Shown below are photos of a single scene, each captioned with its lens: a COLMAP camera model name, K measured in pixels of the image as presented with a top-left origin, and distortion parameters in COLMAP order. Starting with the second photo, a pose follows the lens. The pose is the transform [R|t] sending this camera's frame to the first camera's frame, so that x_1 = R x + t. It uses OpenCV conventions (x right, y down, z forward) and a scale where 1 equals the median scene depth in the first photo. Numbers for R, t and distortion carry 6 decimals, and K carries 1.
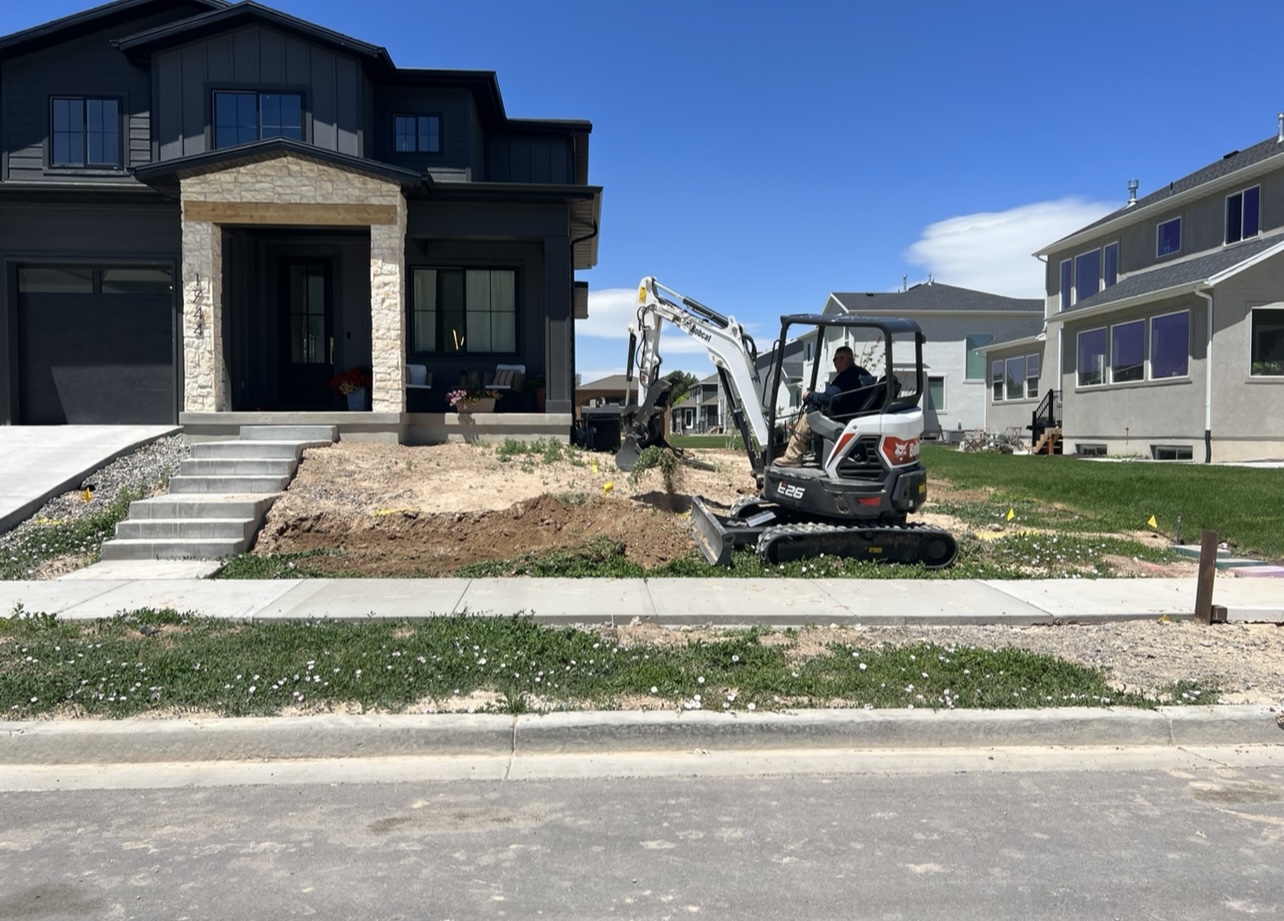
lens RADIAL K [[967.0, 0, 642.0], [0, 967.0, 460.5], [0, 0, 1]] dist [0.087958, 0.001703]
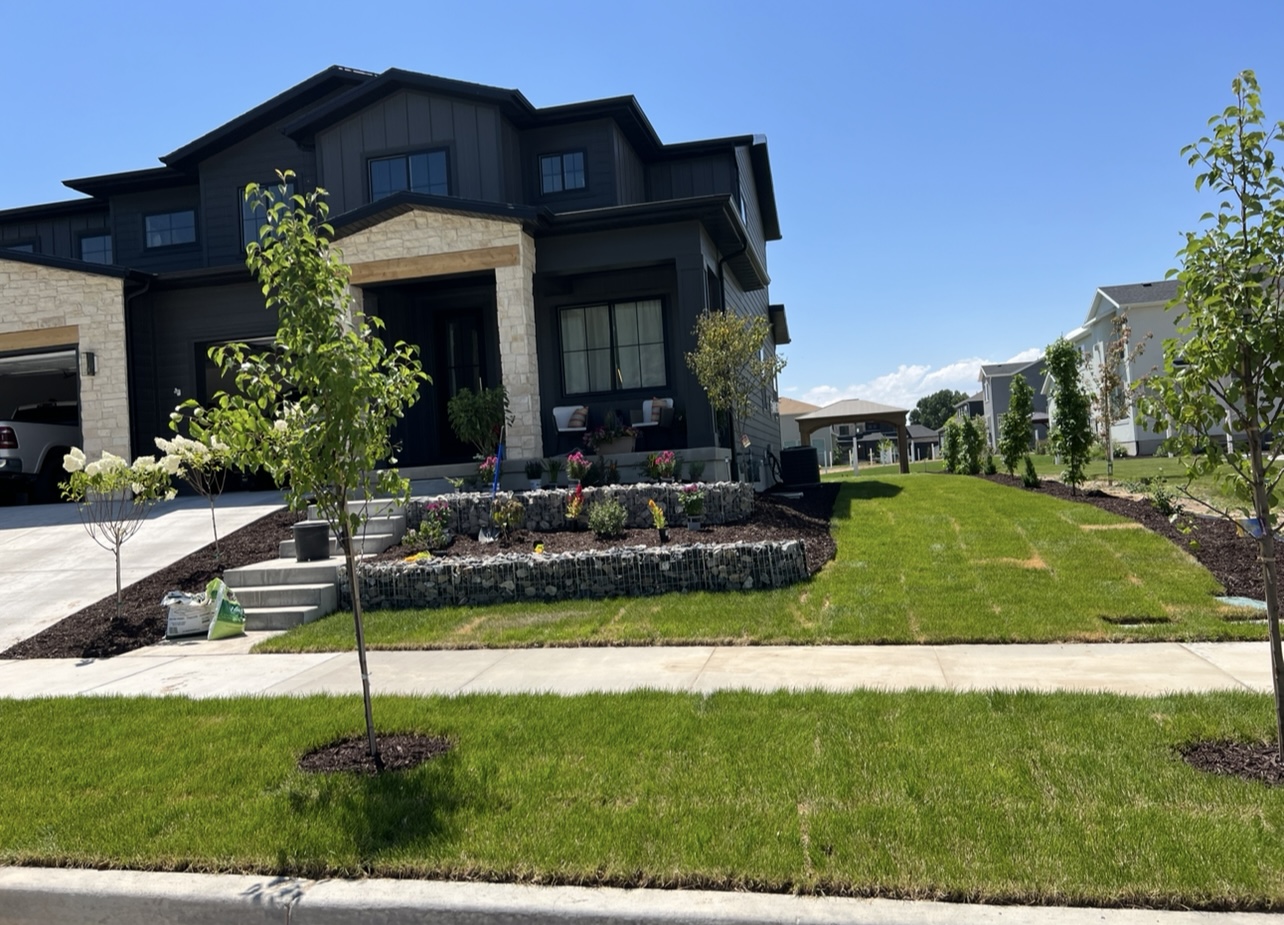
lens RADIAL K [[967.0, 0, 642.0], [0, 967.0, 462.5], [0, 0, 1]] dist [0.087958, 0.001703]
pose [[0.963136, -0.063207, -0.261483, 0.103027], [0.054886, 0.997730, -0.039012, -0.002717], [0.263356, 0.023222, 0.964419, 0.112869]]
